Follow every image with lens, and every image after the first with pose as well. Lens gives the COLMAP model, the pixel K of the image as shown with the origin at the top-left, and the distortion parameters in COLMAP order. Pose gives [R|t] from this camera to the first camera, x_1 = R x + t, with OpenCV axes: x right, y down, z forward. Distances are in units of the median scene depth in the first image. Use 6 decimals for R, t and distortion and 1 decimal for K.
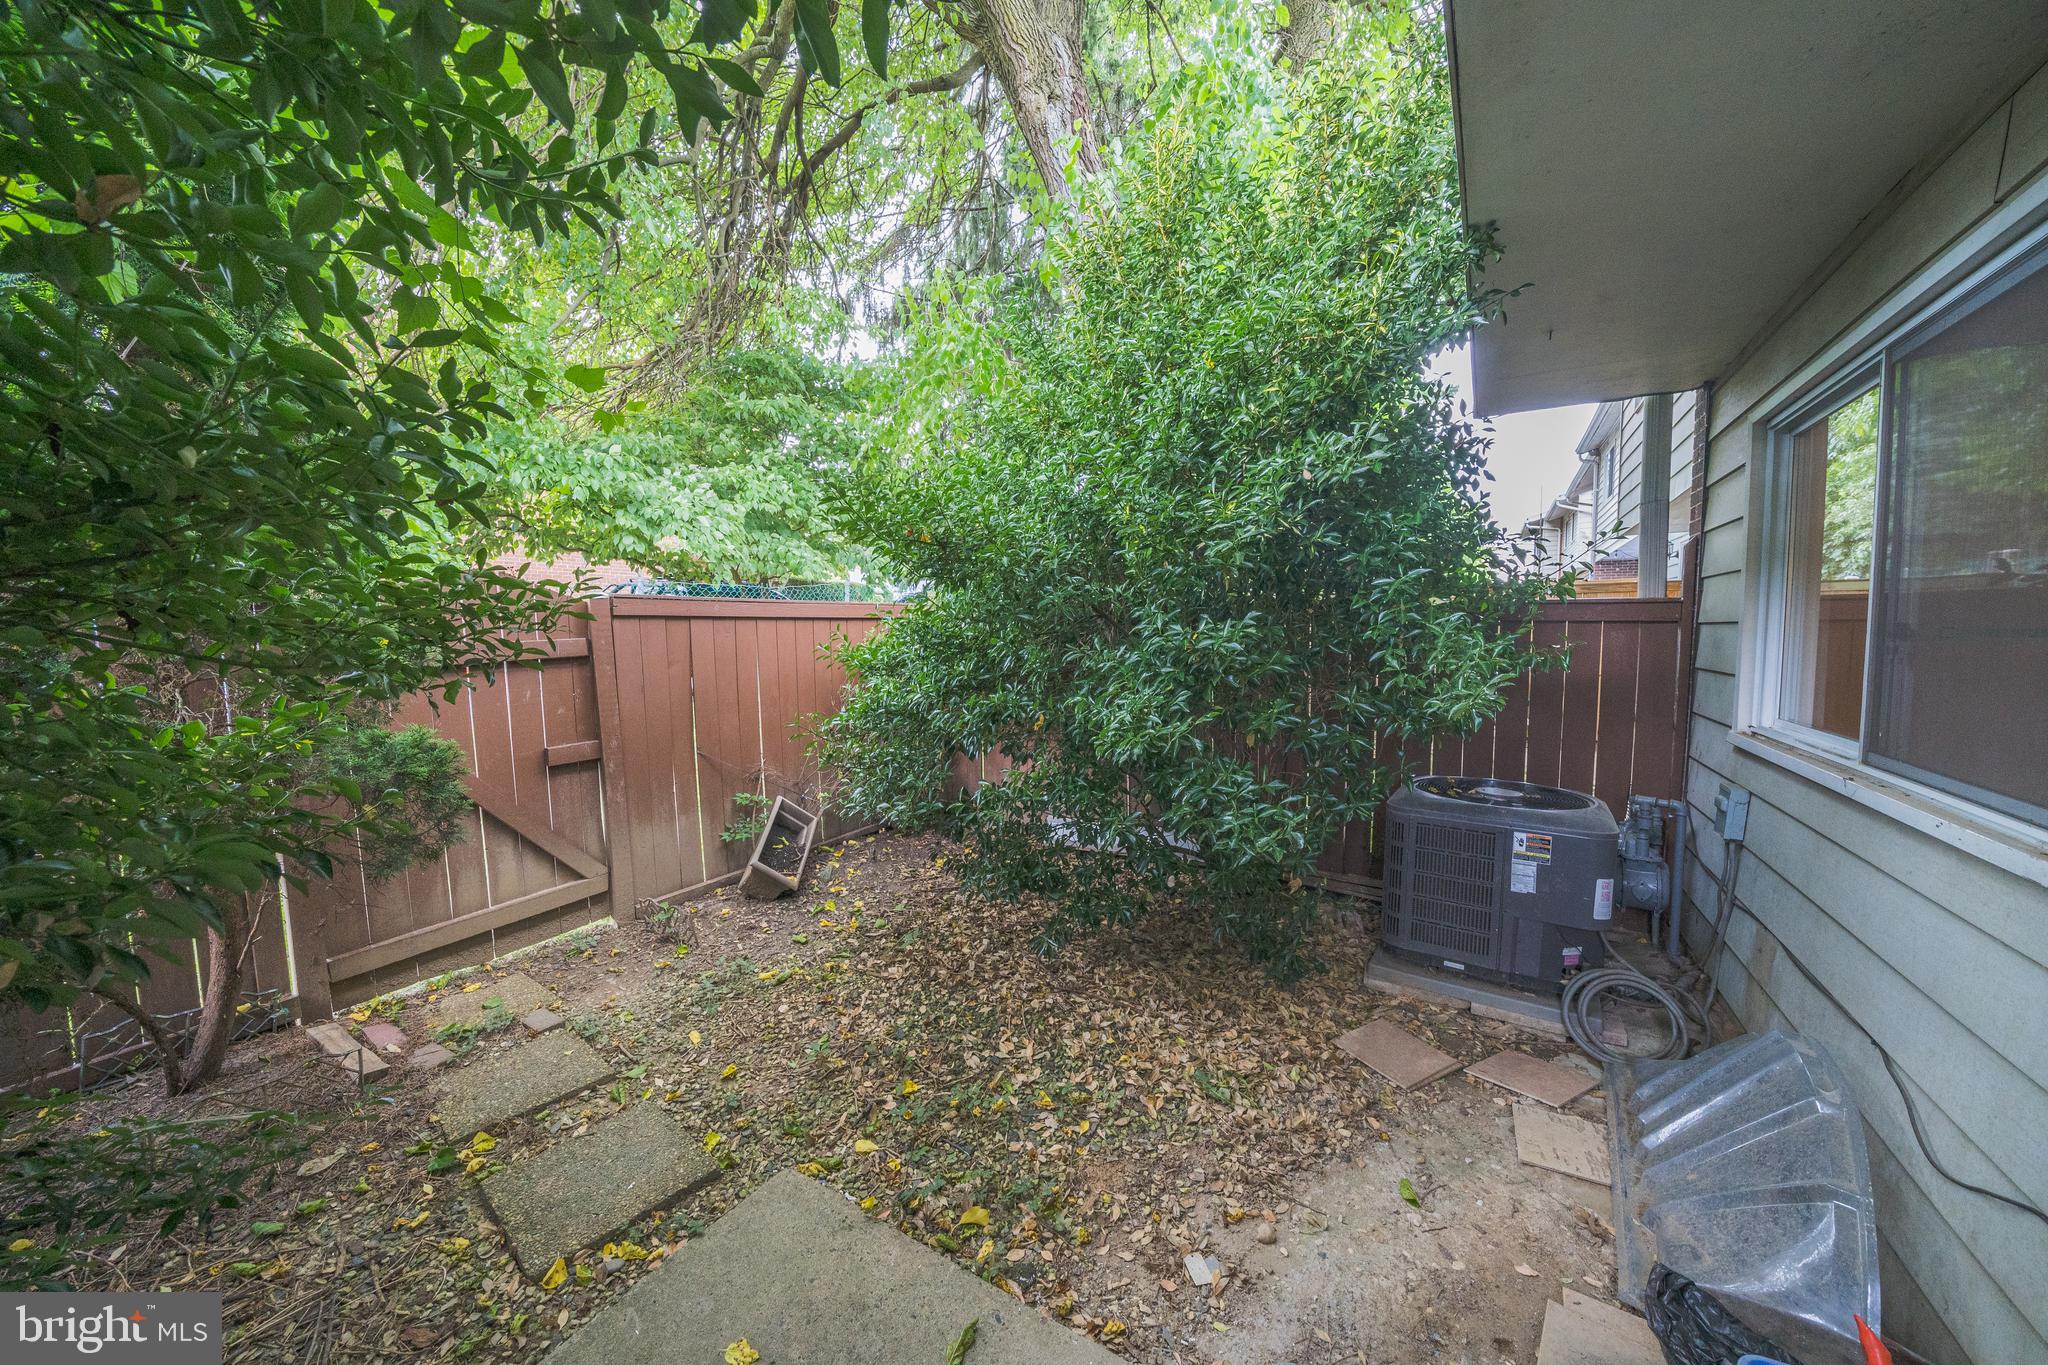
lens RADIAL K [[706.4, 0, 1022.8], [0, 706.4, 681.6], [0, 0, 1]] dist [-0.008643, 0.000483]
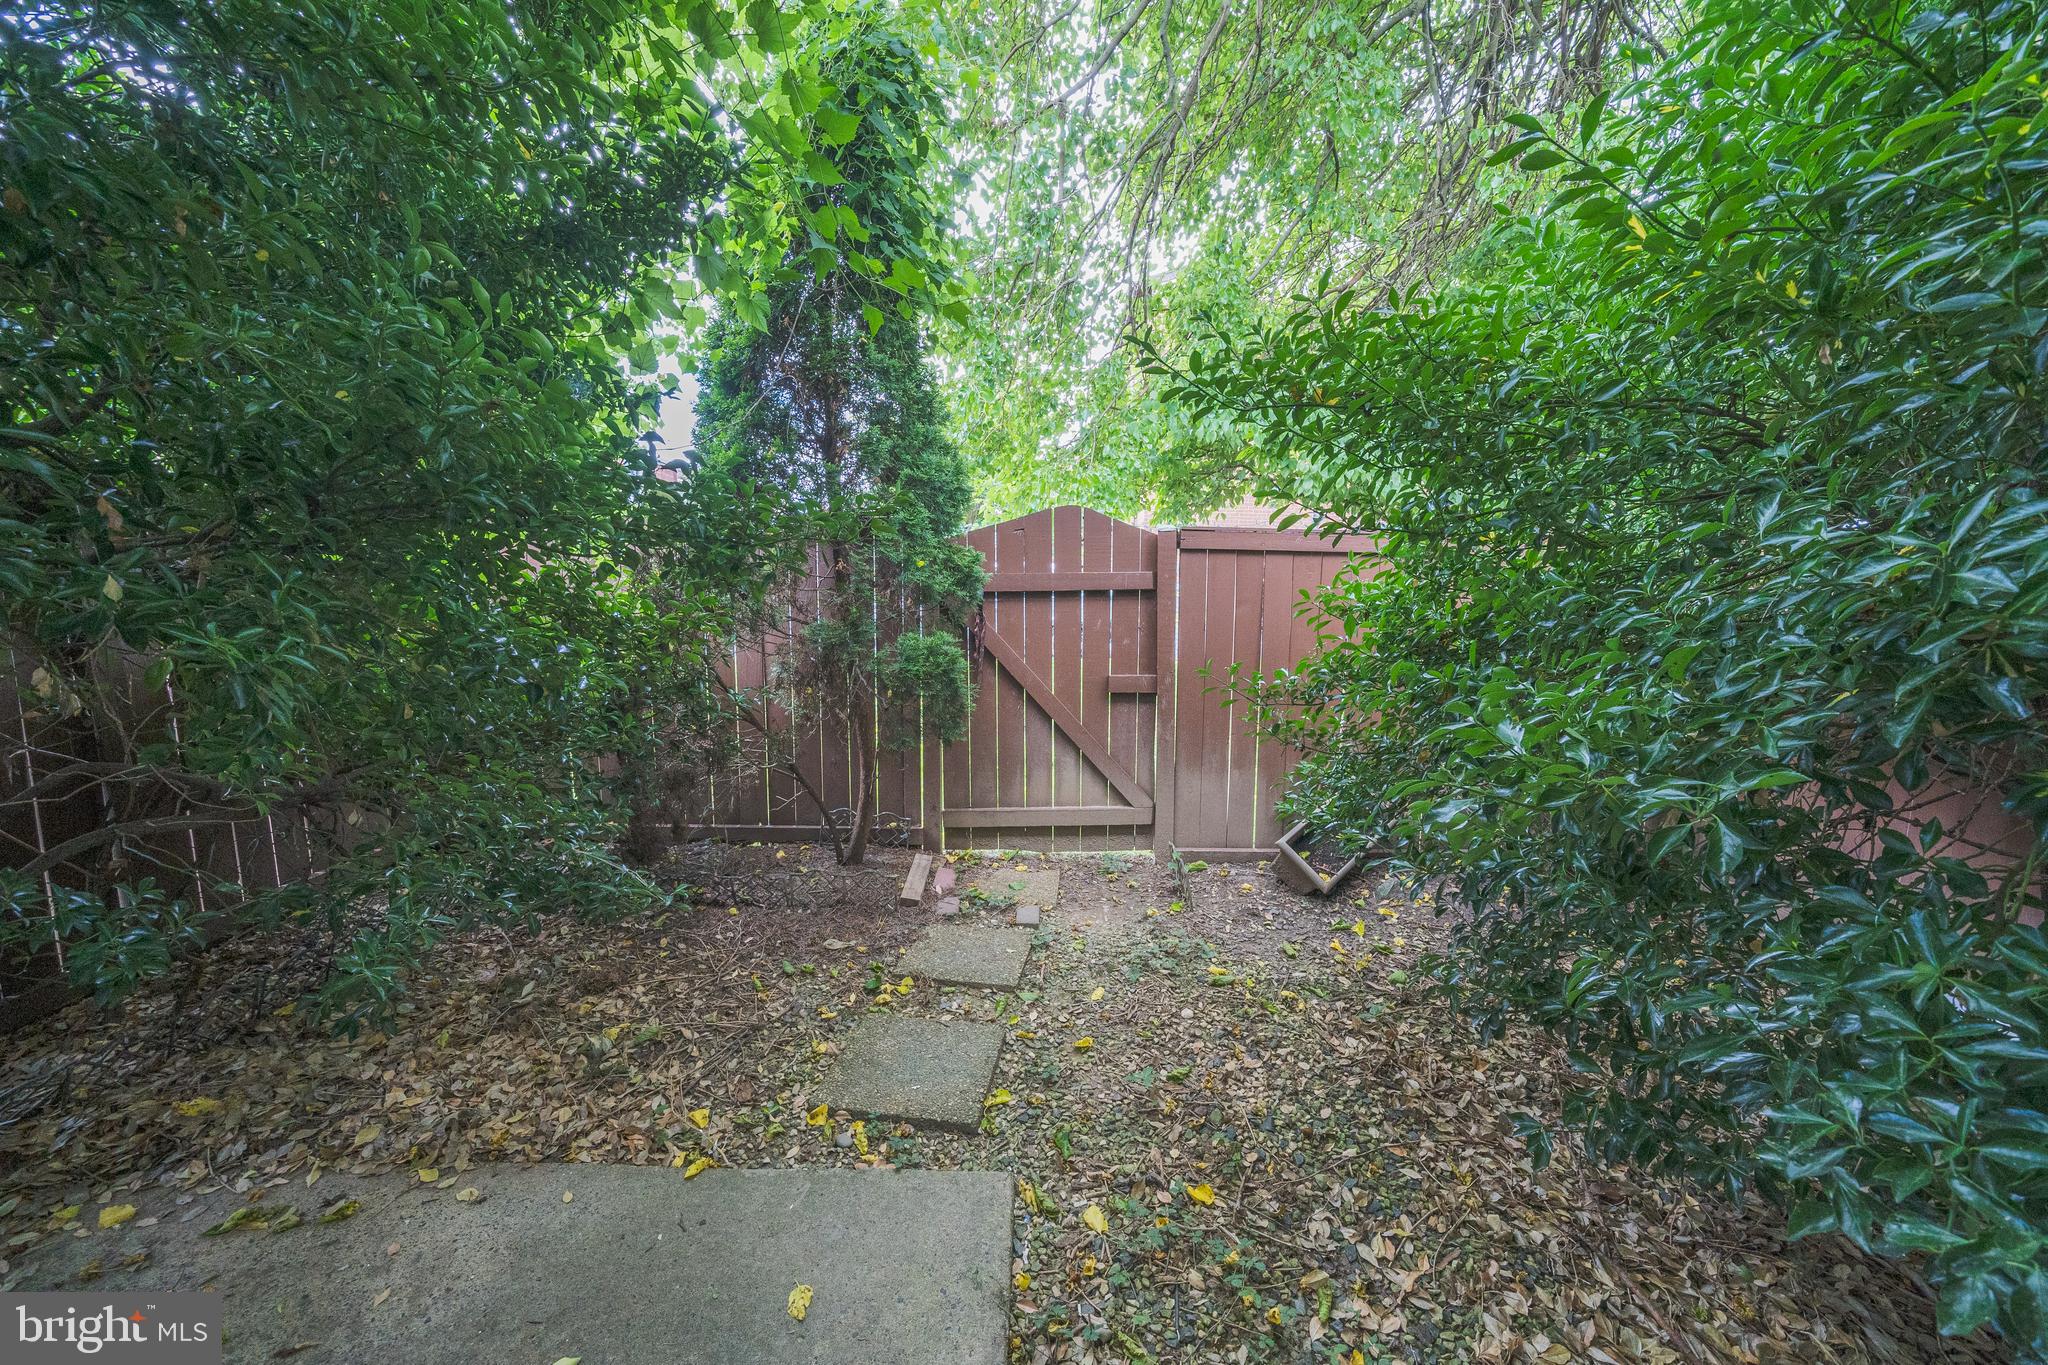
lens RADIAL K [[755.6, 0, 1025.3], [0, 755.6, 681.2], [0, 0, 1]] dist [-0.013402, -0.000132]
pose [[0.541890, 0.131179, -0.830149, 0.214388], [-0.083983, 0.991252, 0.101816, -0.001631], [0.836243, 0.014546, 0.548167, 0.297215]]
